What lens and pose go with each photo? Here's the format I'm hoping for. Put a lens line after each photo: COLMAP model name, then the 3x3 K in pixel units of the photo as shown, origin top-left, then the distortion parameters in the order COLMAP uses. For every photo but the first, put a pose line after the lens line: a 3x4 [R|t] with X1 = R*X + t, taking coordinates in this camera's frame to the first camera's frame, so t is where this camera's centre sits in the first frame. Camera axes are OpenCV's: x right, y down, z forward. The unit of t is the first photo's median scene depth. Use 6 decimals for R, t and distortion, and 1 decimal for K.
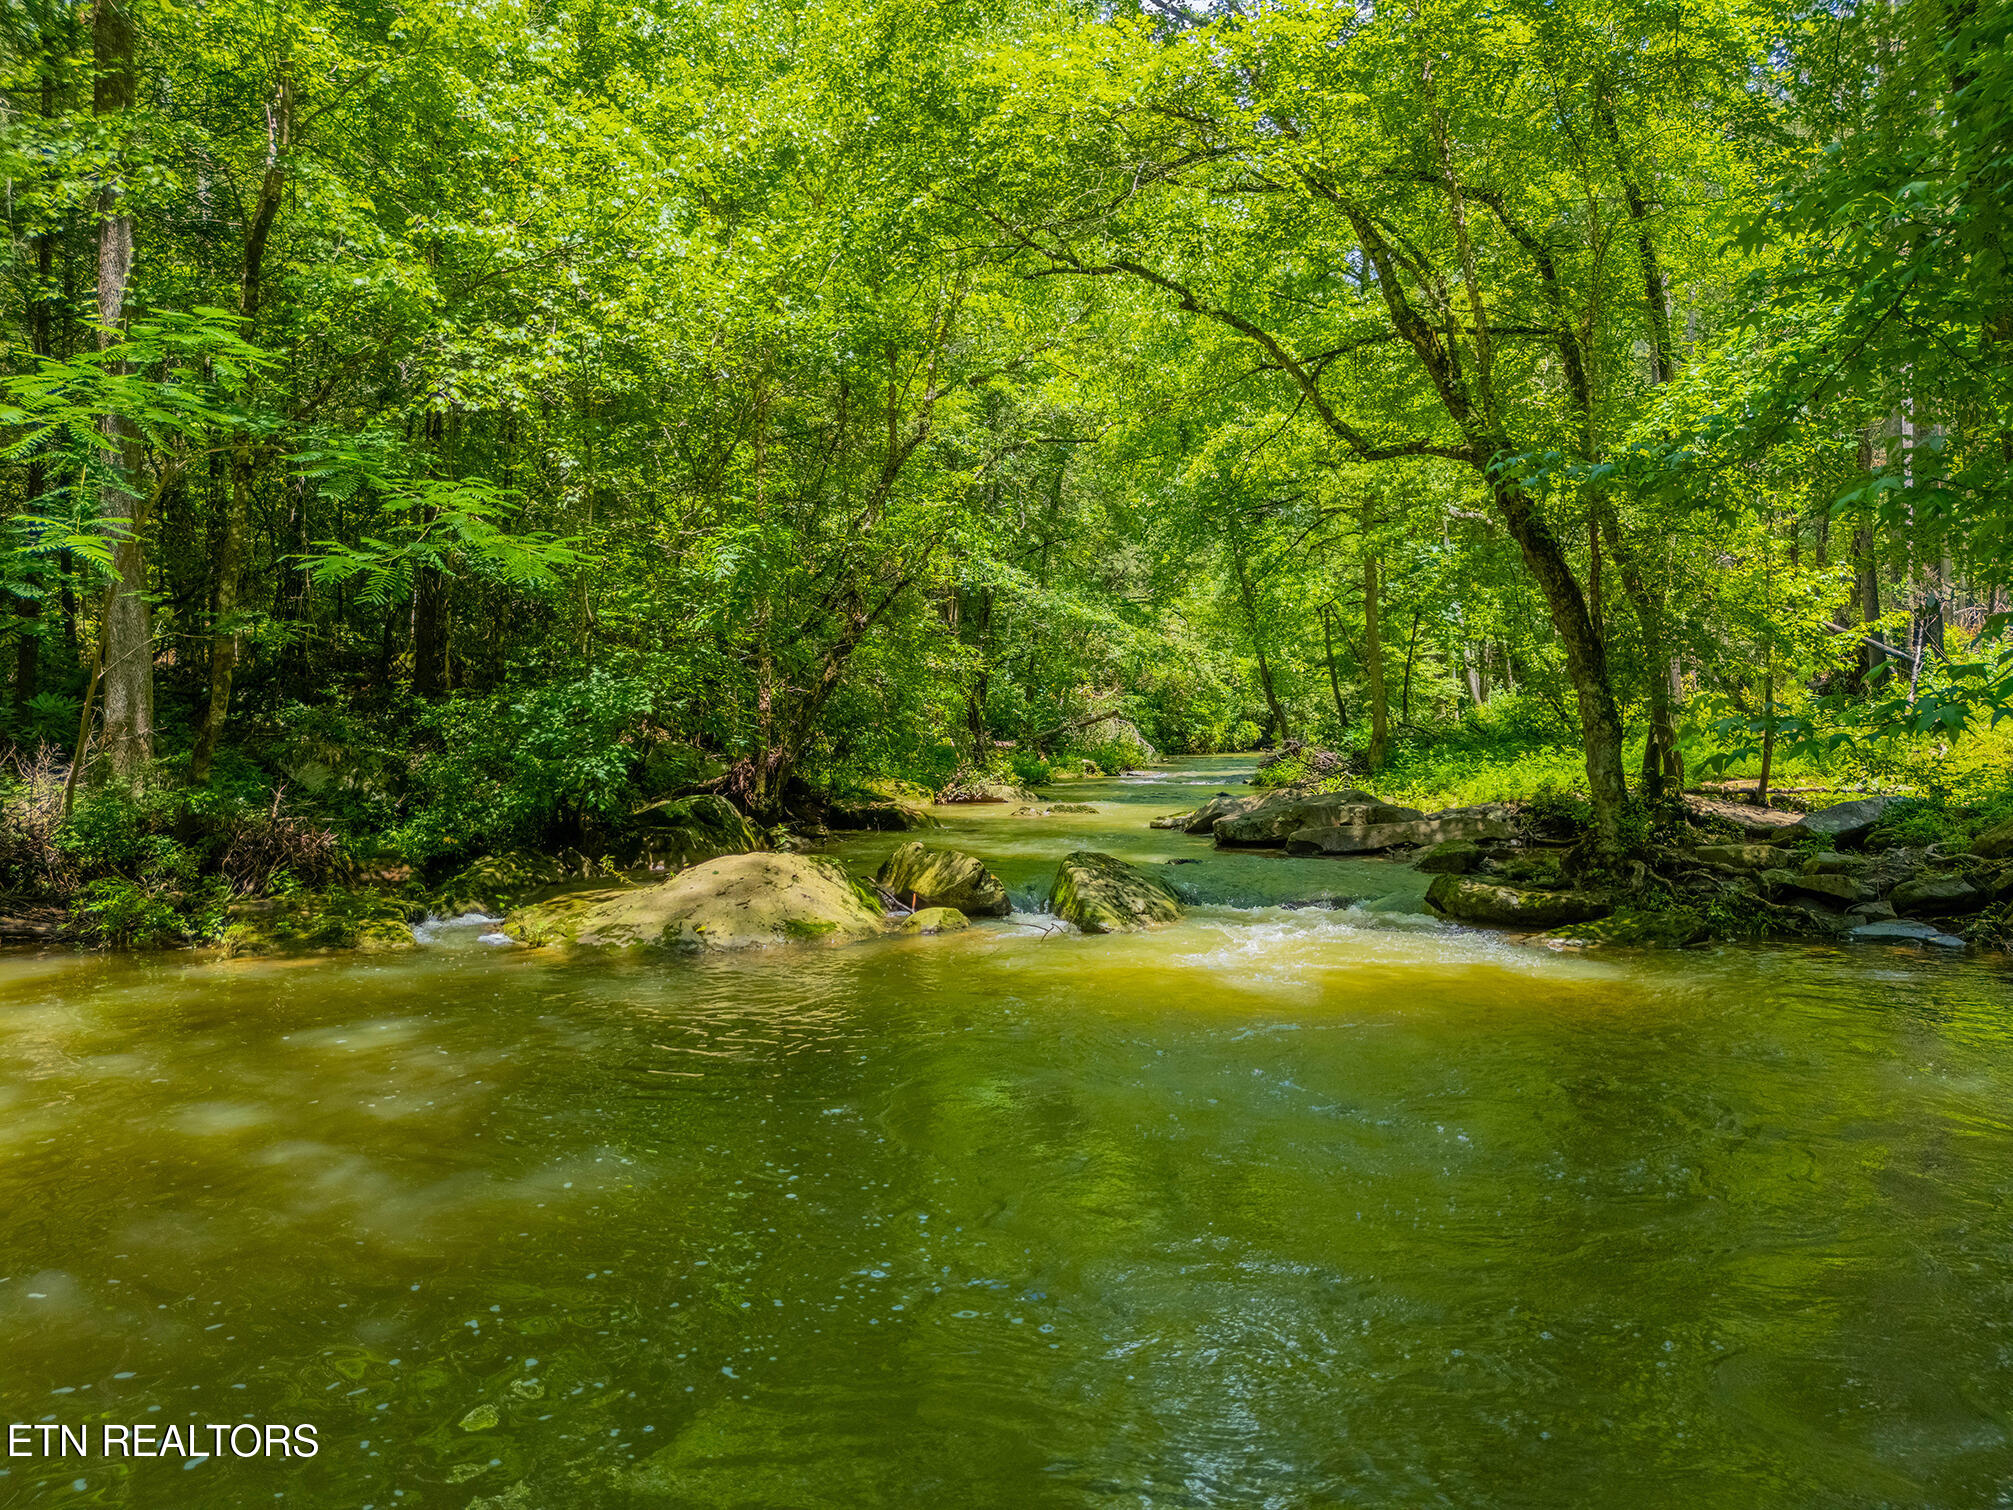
lens RADIAL K [[1564.2, 0, 1002.9], [0, 1564.2, 753.4], [0, 0, 1]] dist [0.054788, -0.003421]
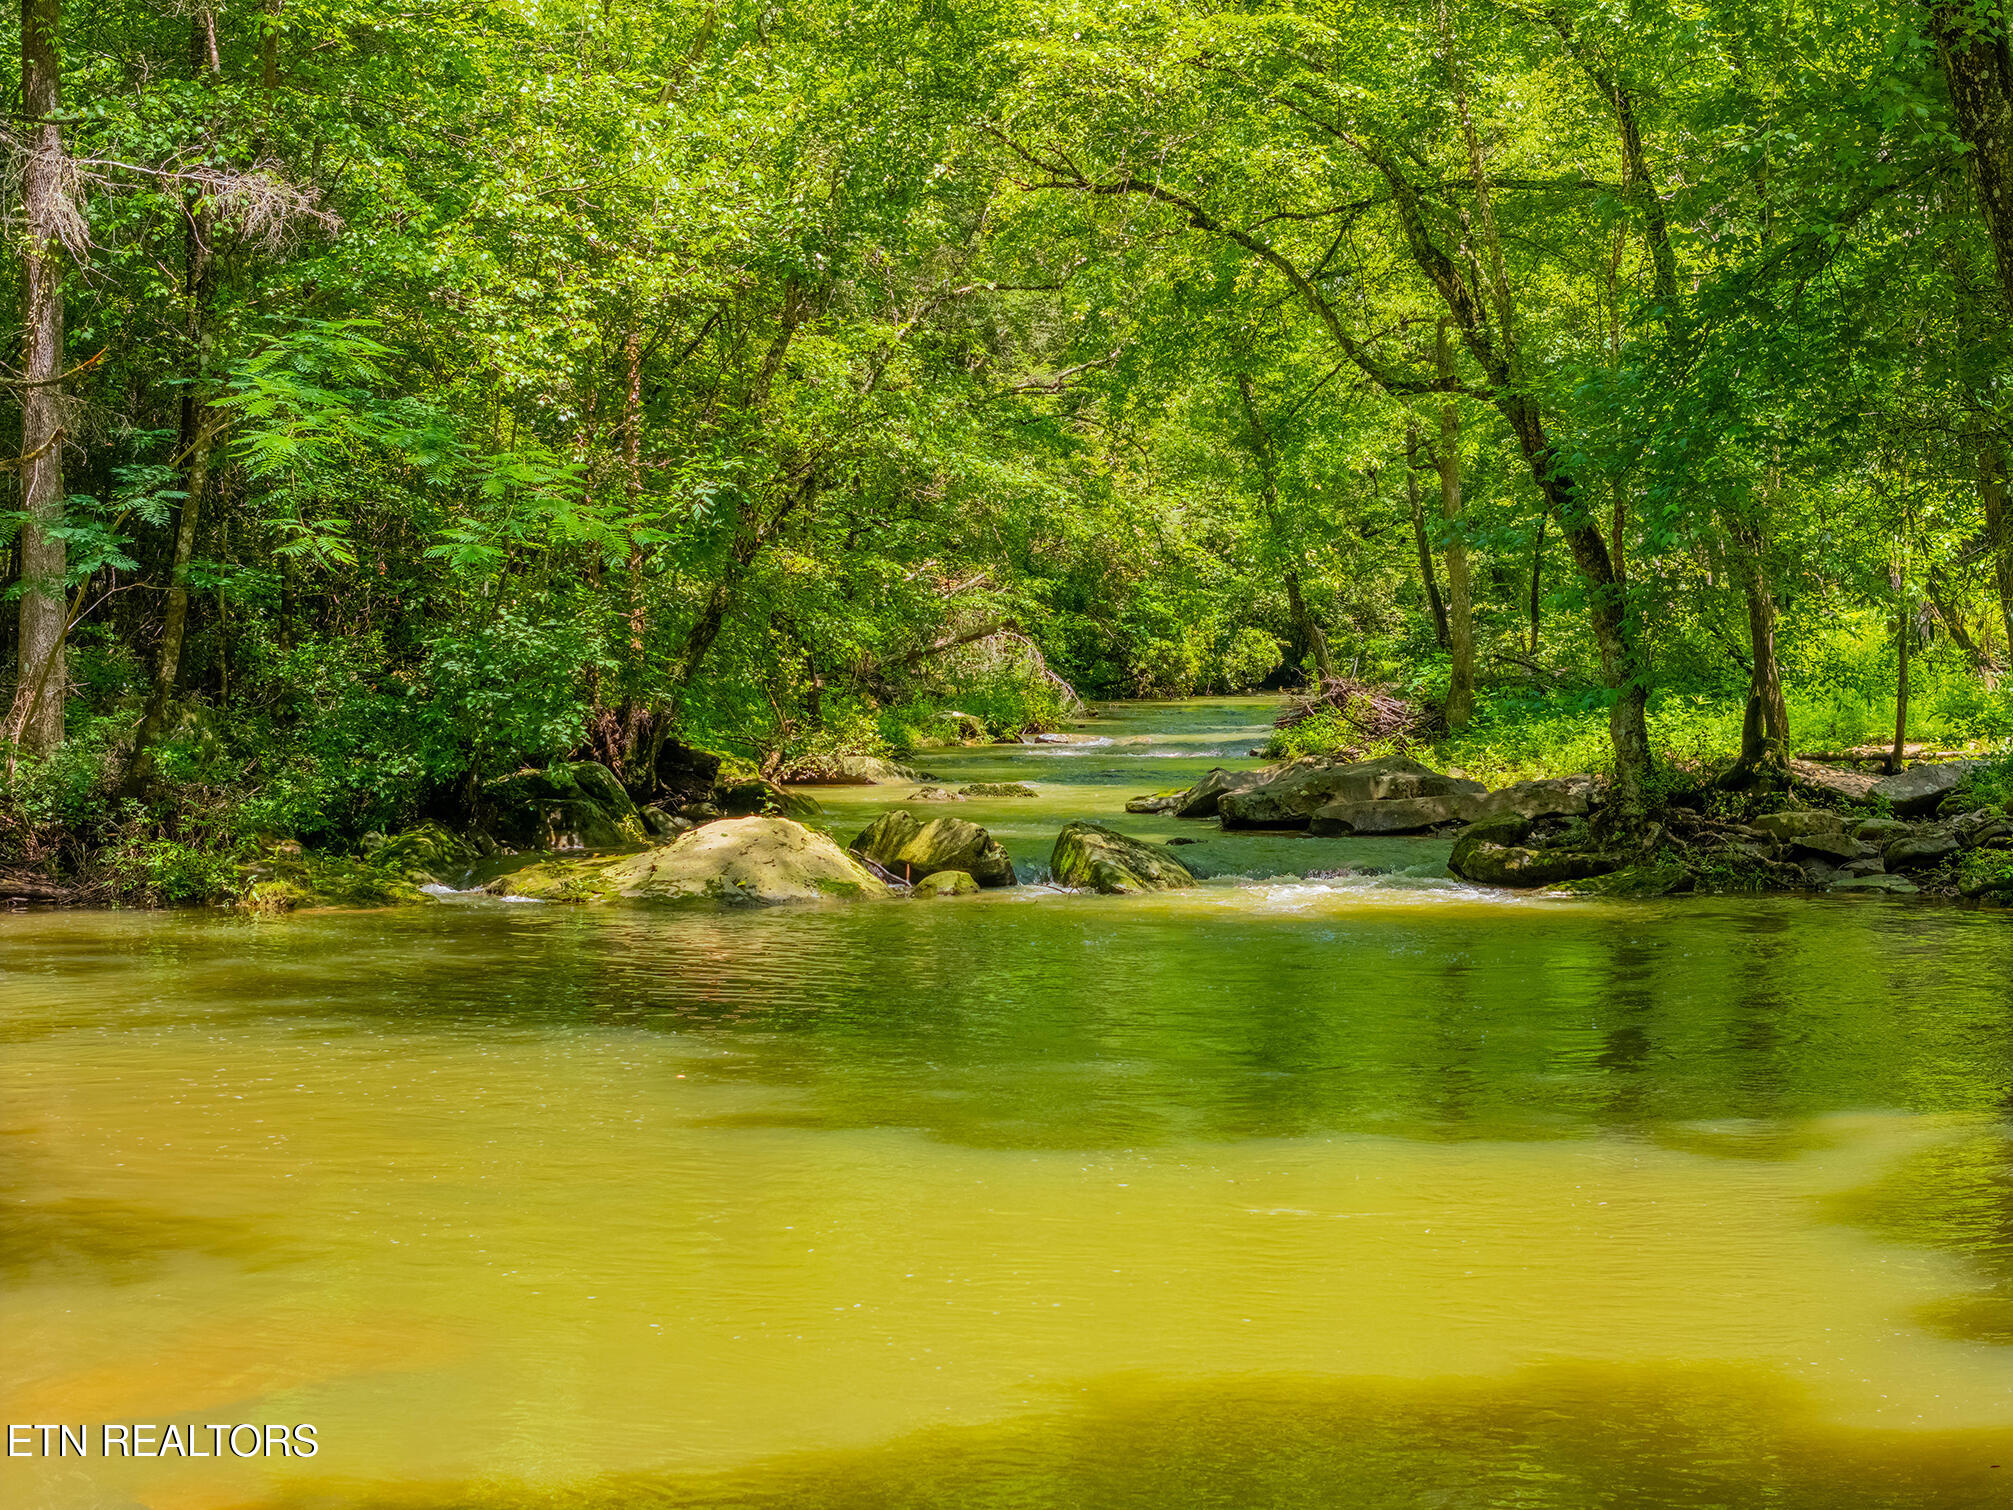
lens RADIAL K [[4107.9, 0, 1006.8], [0, 4107.9, 754.4], [0, 0, 1]] dist [0.063083, 0.000000]
pose [[0.995364, -0.000145, 0.096182, -0.139167], [-0.001385, 0.999873, 0.015847, -0.008021], [-0.096172, -0.015907, 0.995238, -0.852945]]
